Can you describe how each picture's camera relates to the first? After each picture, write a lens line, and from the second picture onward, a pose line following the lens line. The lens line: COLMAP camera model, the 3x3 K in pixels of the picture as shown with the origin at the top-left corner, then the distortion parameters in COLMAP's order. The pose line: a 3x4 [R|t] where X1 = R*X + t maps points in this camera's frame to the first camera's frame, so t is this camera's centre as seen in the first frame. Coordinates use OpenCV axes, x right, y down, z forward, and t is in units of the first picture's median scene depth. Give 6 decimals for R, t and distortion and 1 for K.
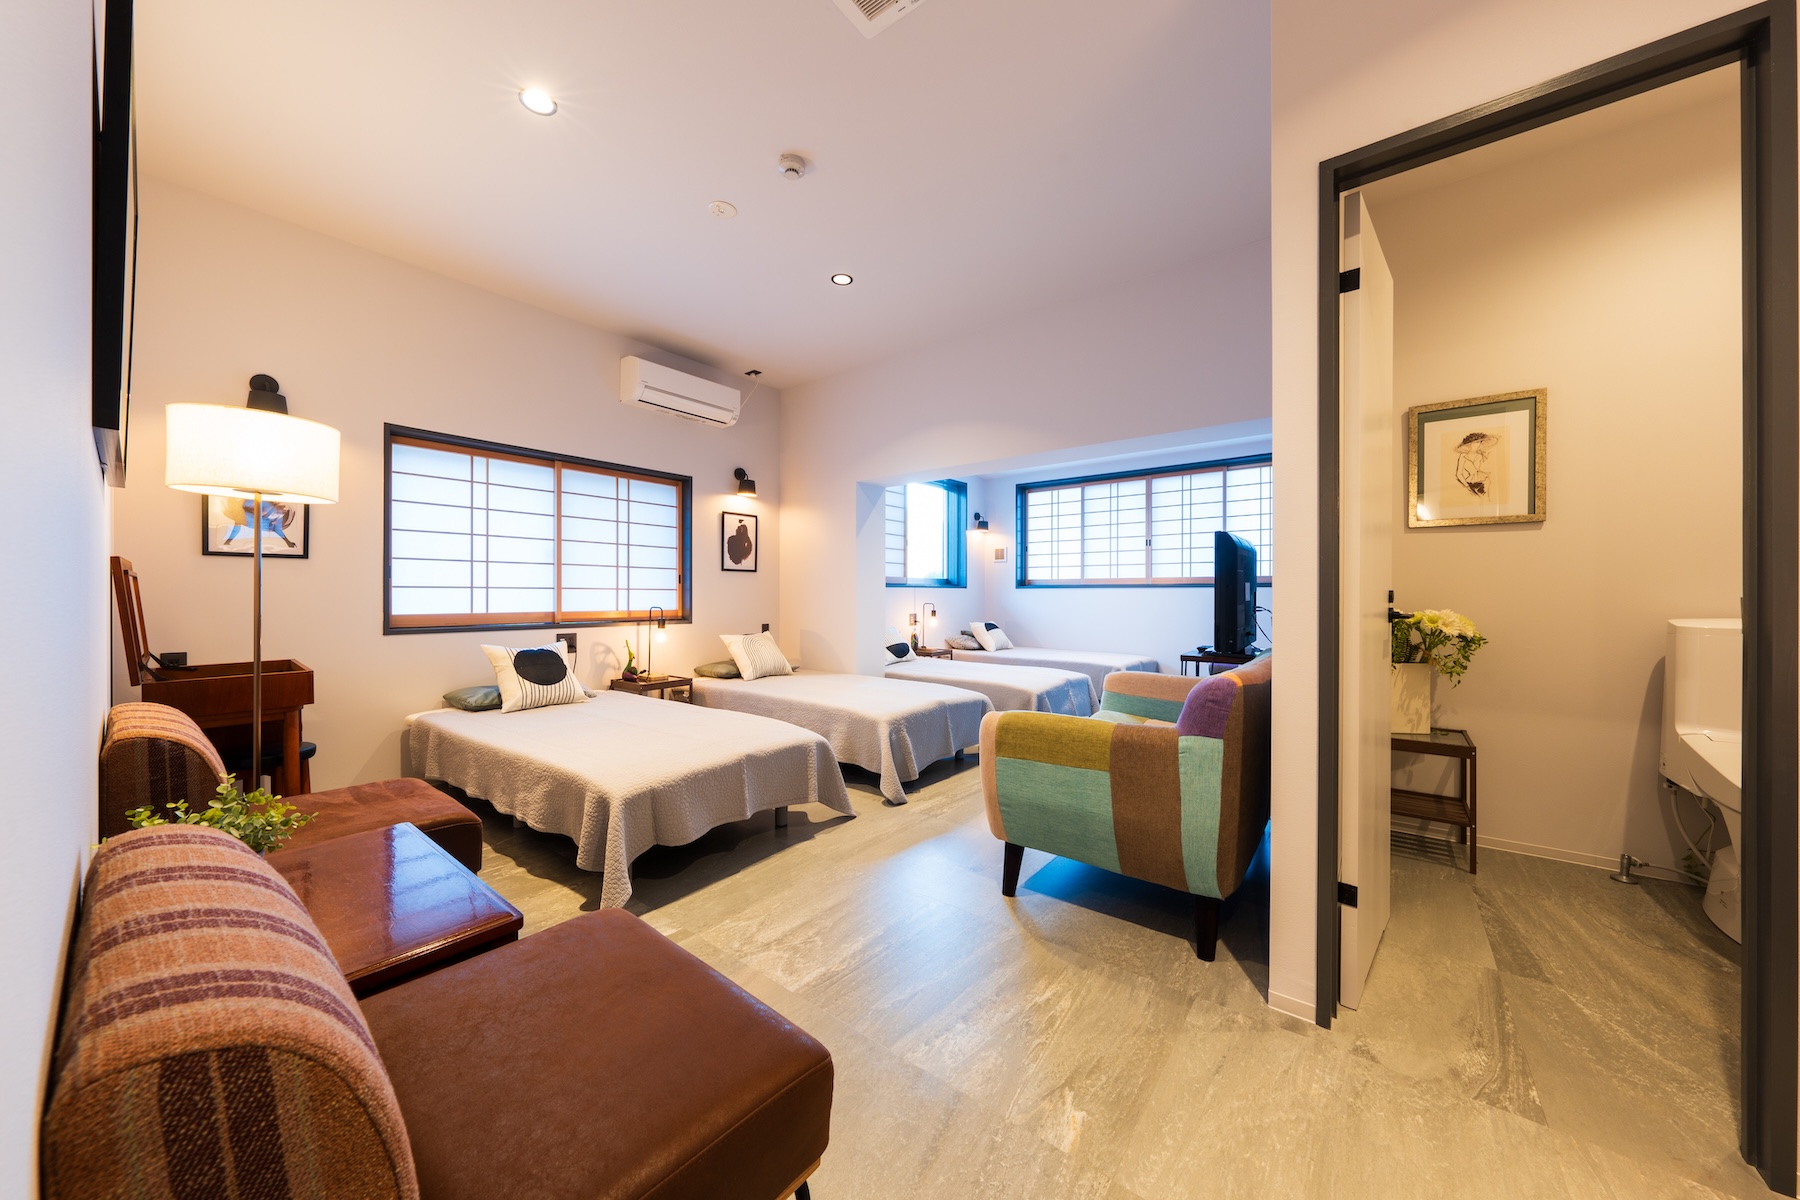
lens RADIAL K [[613.9, 0, 899.4], [0, 613.9, 602.3], [0, 0, 1]] dist [-0.007189, 0.000649]
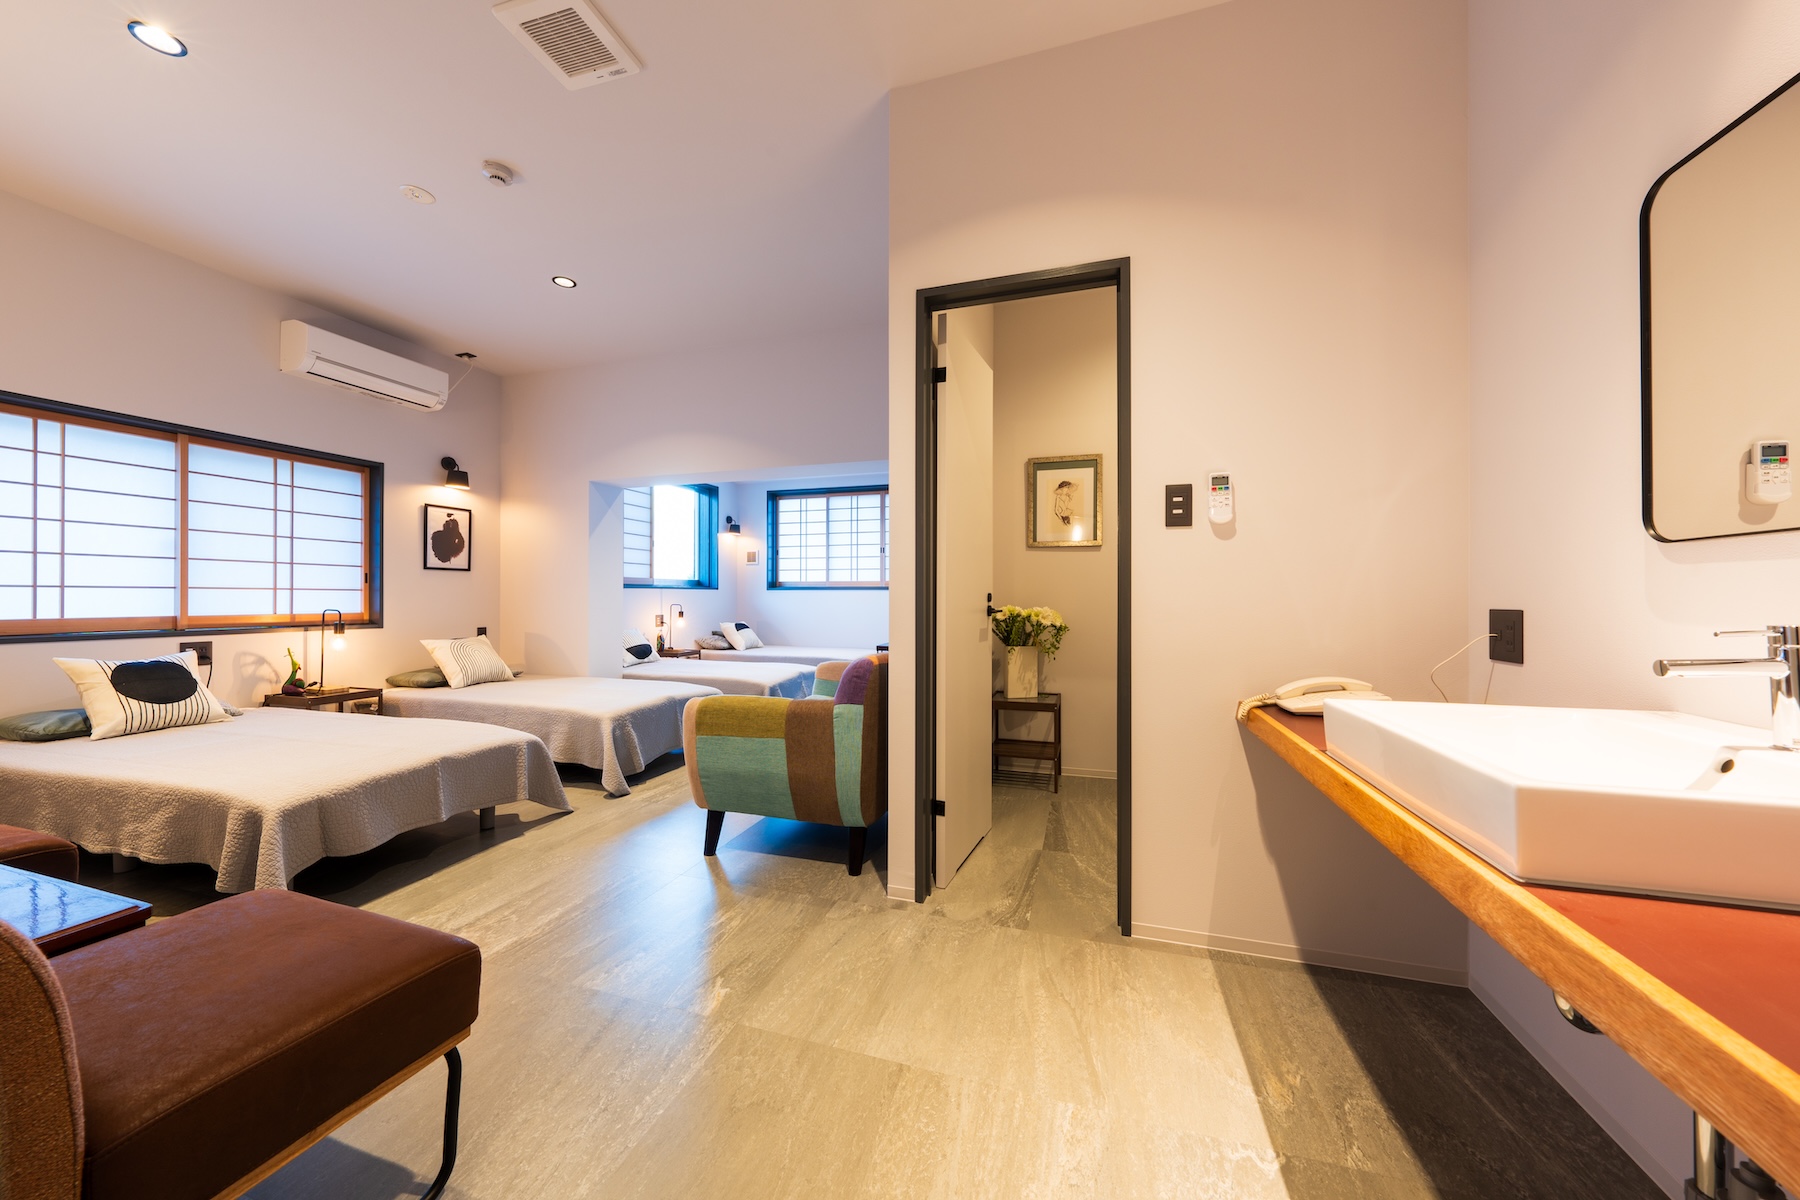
lens RADIAL K [[613.9, 0, 901.9], [0, 613.9, 599.6], [0, 0, 1]] dist [-0.007189, 0.000649]
pose [[0.933689, -0.001174, 0.358083, 0.084107], [0.003502, 0.999977, -0.005853, 0.002387], [-0.358068, 0.006719, 0.933671, -0.173818]]
